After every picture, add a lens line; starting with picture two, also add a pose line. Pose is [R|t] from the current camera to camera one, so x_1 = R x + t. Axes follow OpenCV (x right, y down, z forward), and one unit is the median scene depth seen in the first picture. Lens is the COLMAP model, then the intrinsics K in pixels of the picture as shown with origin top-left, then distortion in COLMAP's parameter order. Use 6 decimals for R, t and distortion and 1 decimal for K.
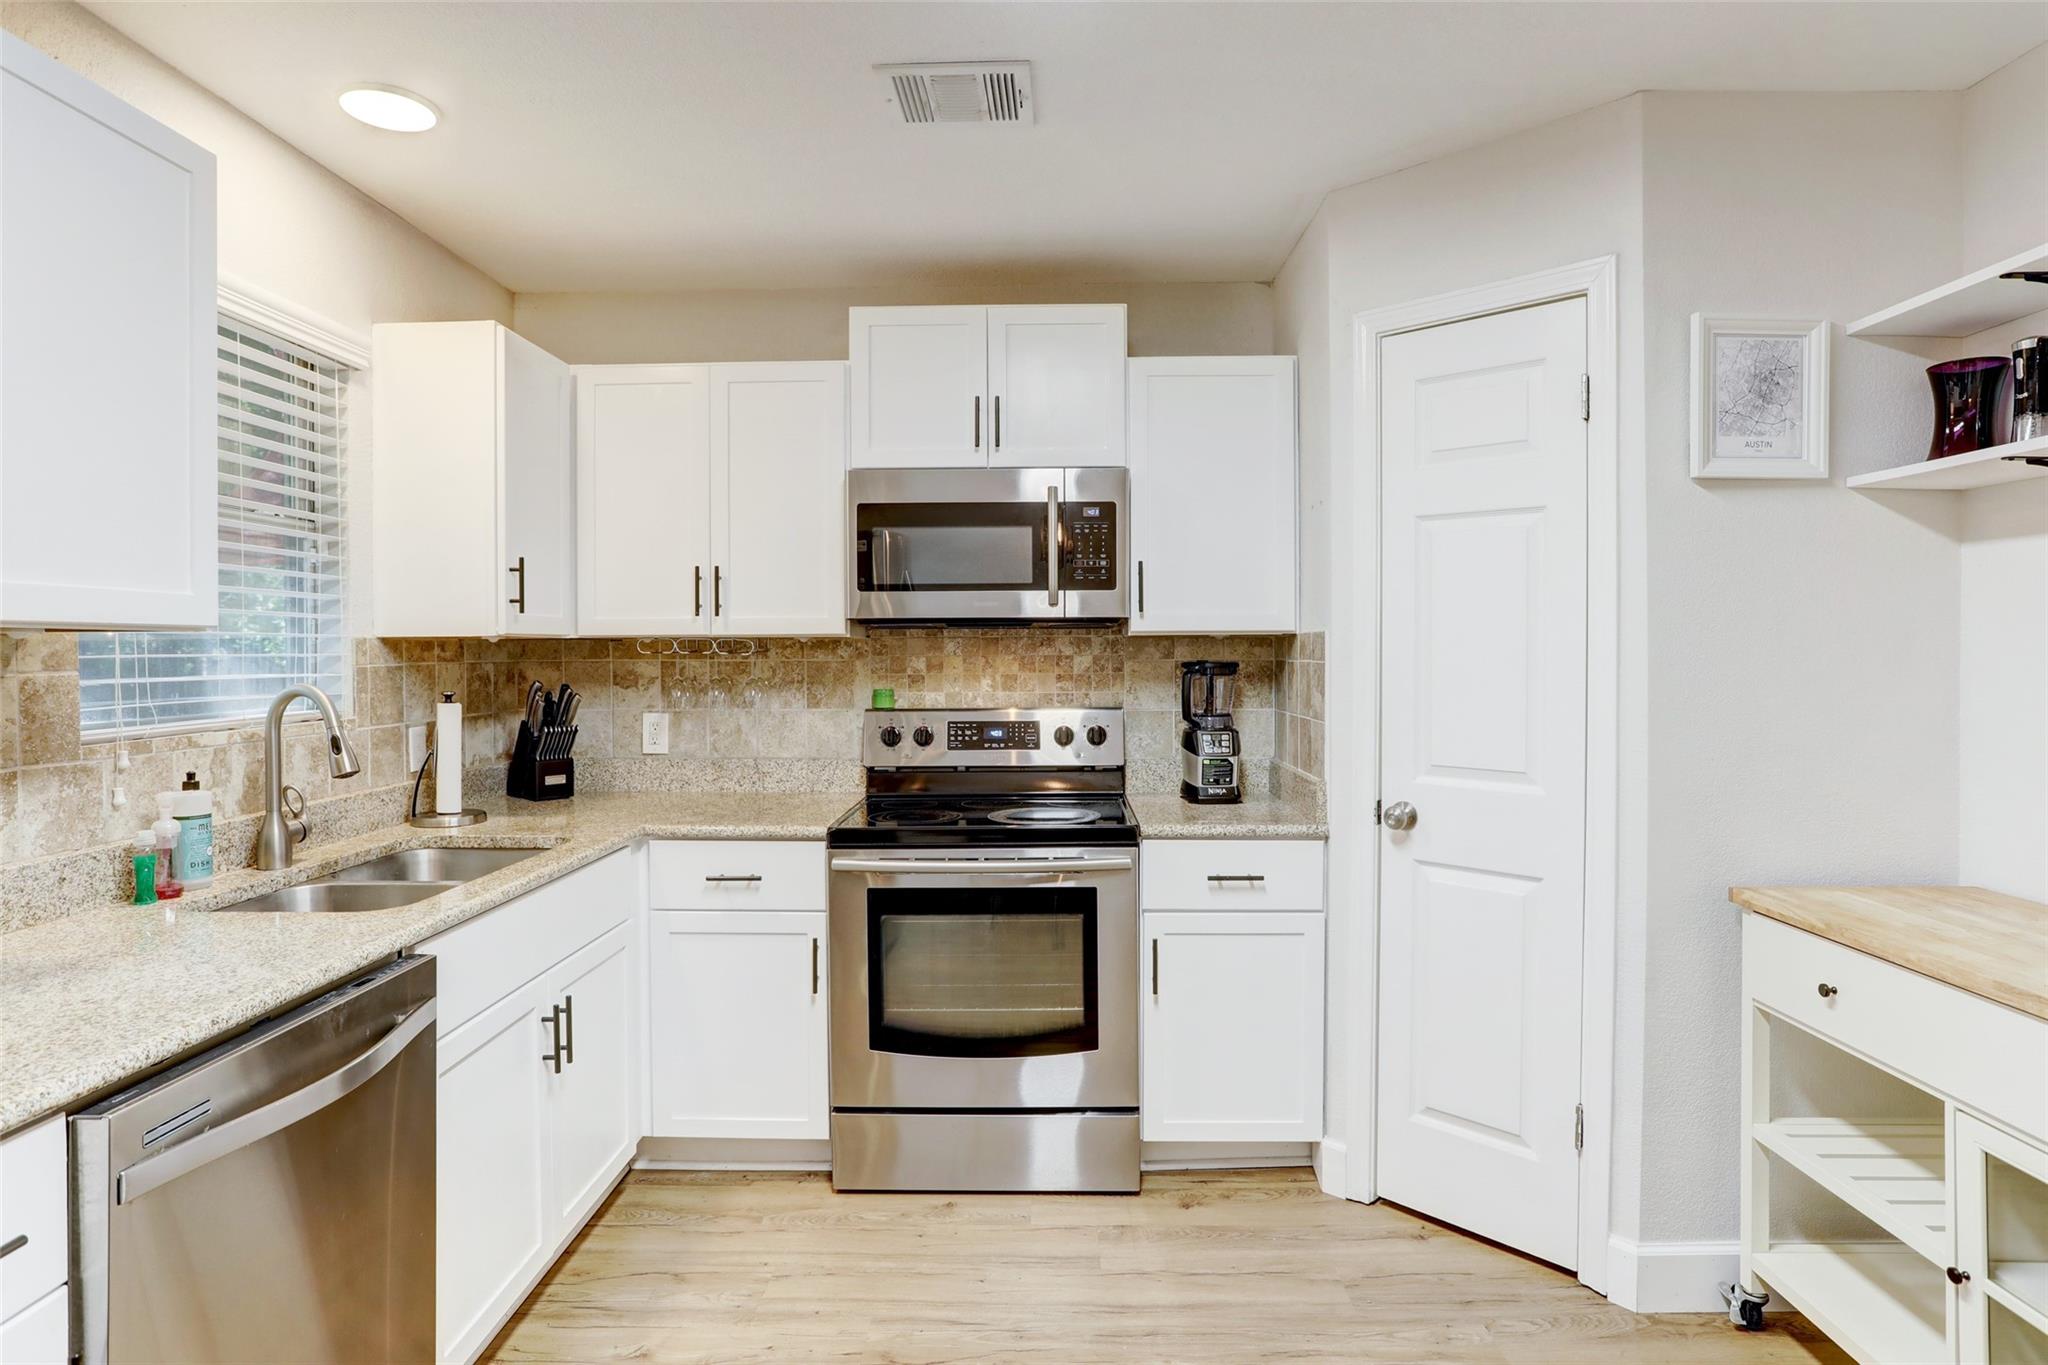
lens RADIAL K [[1107.6, 0, 1030.2], [0, 1107.6, 654.3], [0, 0, 1]] dist [-0.054452, 0.032749]
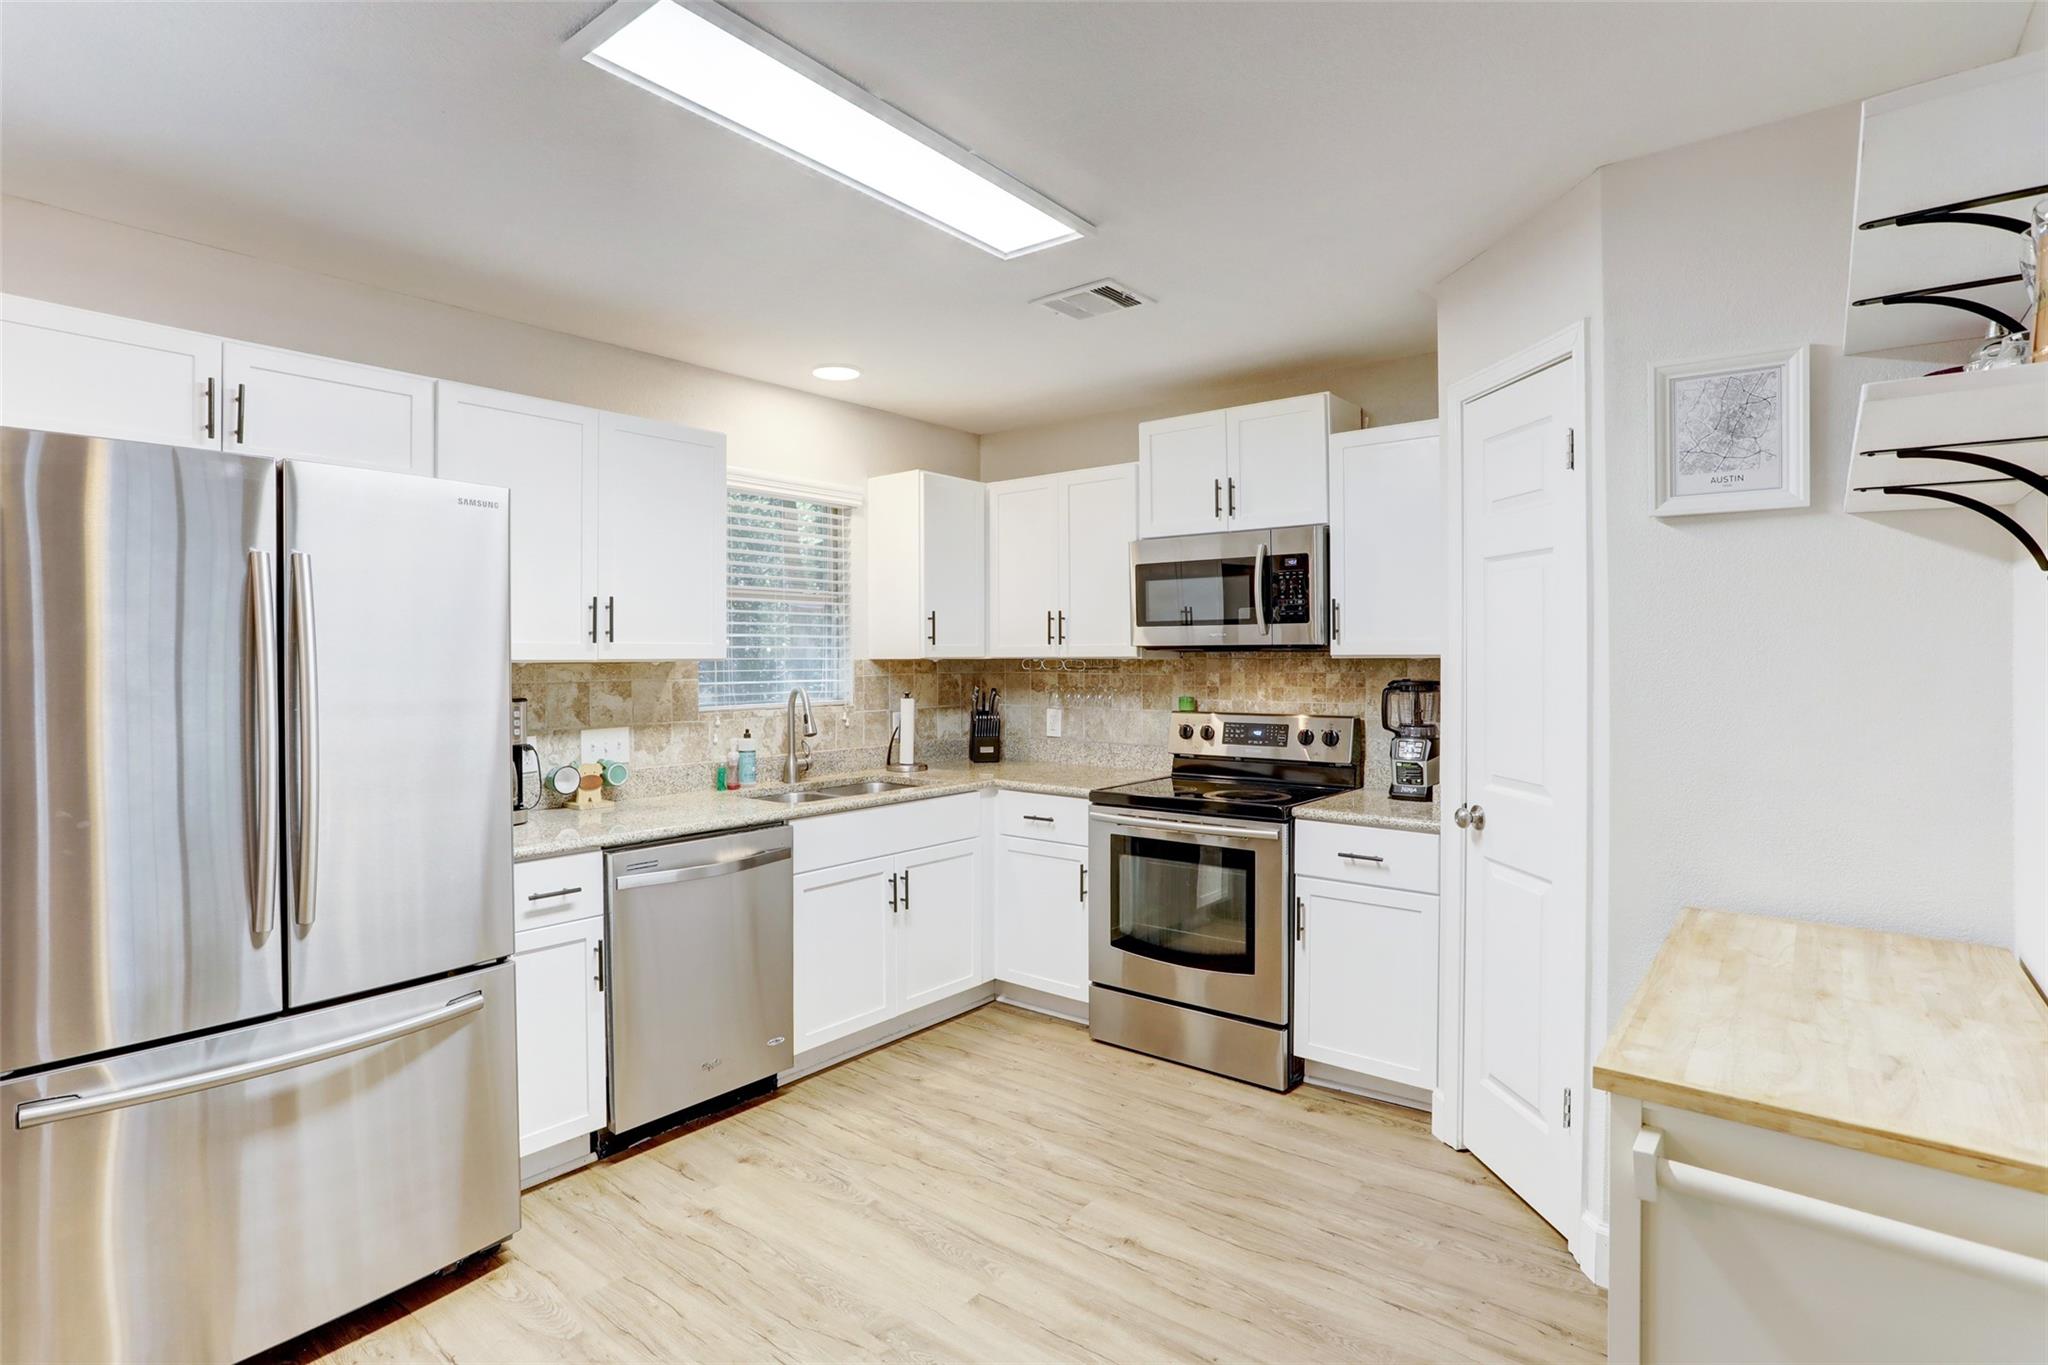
lens RADIAL K [[1007.9, 0, 1028.1], [0, 1007.9, 654.6], [0, 0, 1]] dist [-0.066974, 0.034065]
pose [[0.788484, 0.000172, -0.615055, 0.529406], [-0.003262, 0.999987, -0.003903, -0.016098], [0.615047, 0.005084, 0.788474, -0.098559]]
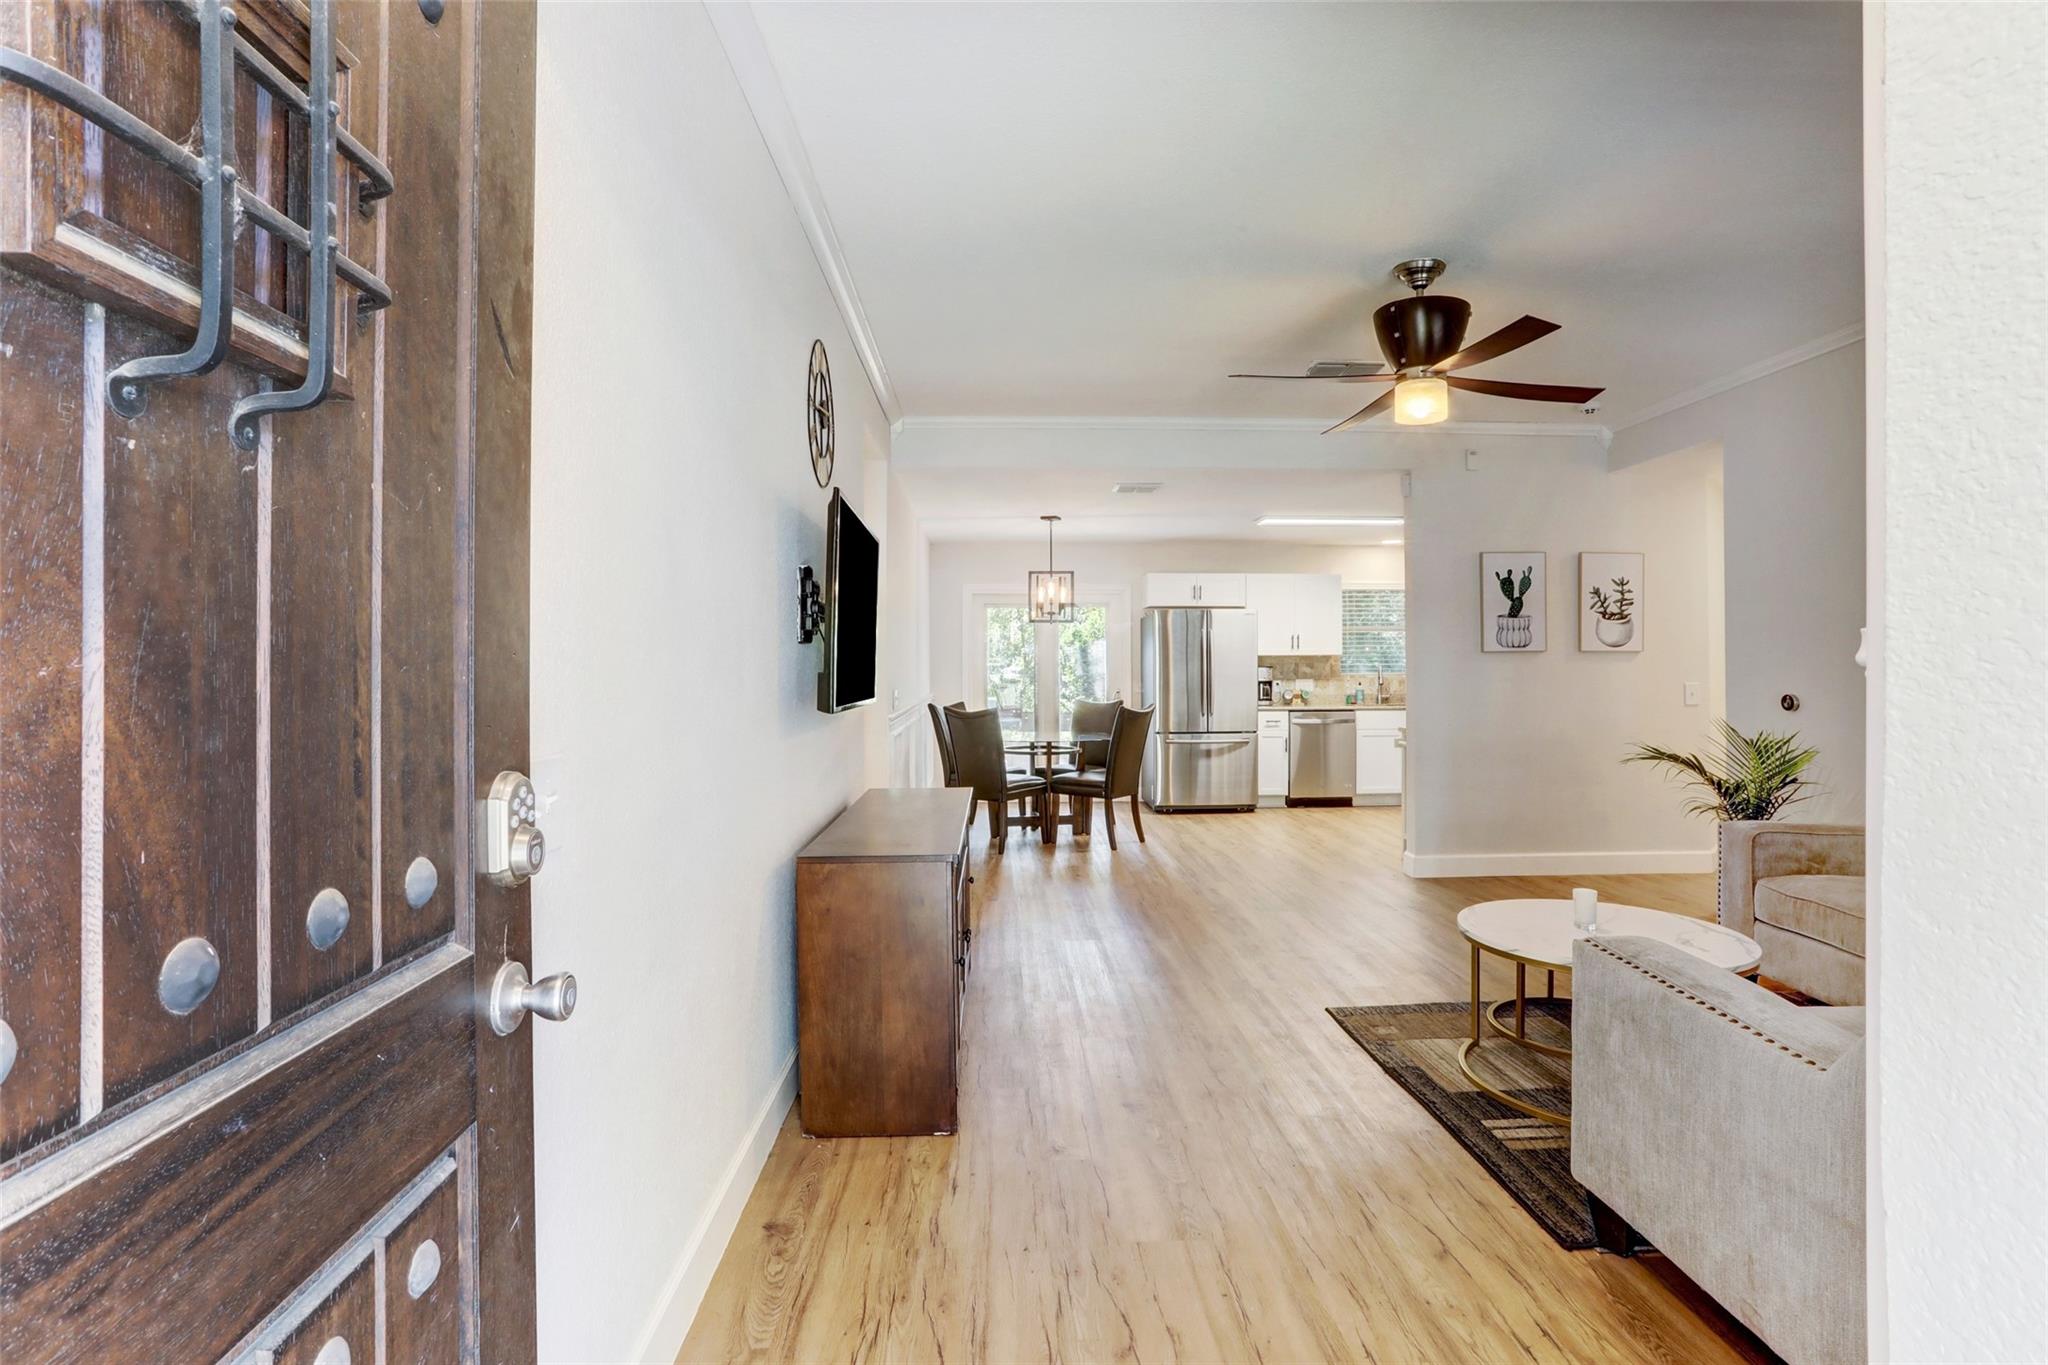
lens RADIAL K [[986.5, 0, 1026.9], [0, 986.5, 662.6], [0, 0, 1]] dist [-0.062766, 0.031386]
pose [[0.045096, -0.000506, -0.998983, 2.642458], [-0.003451, 0.999994, -0.000662, 0.016296], [0.998977, 0.003477, 0.045094, -0.558949]]
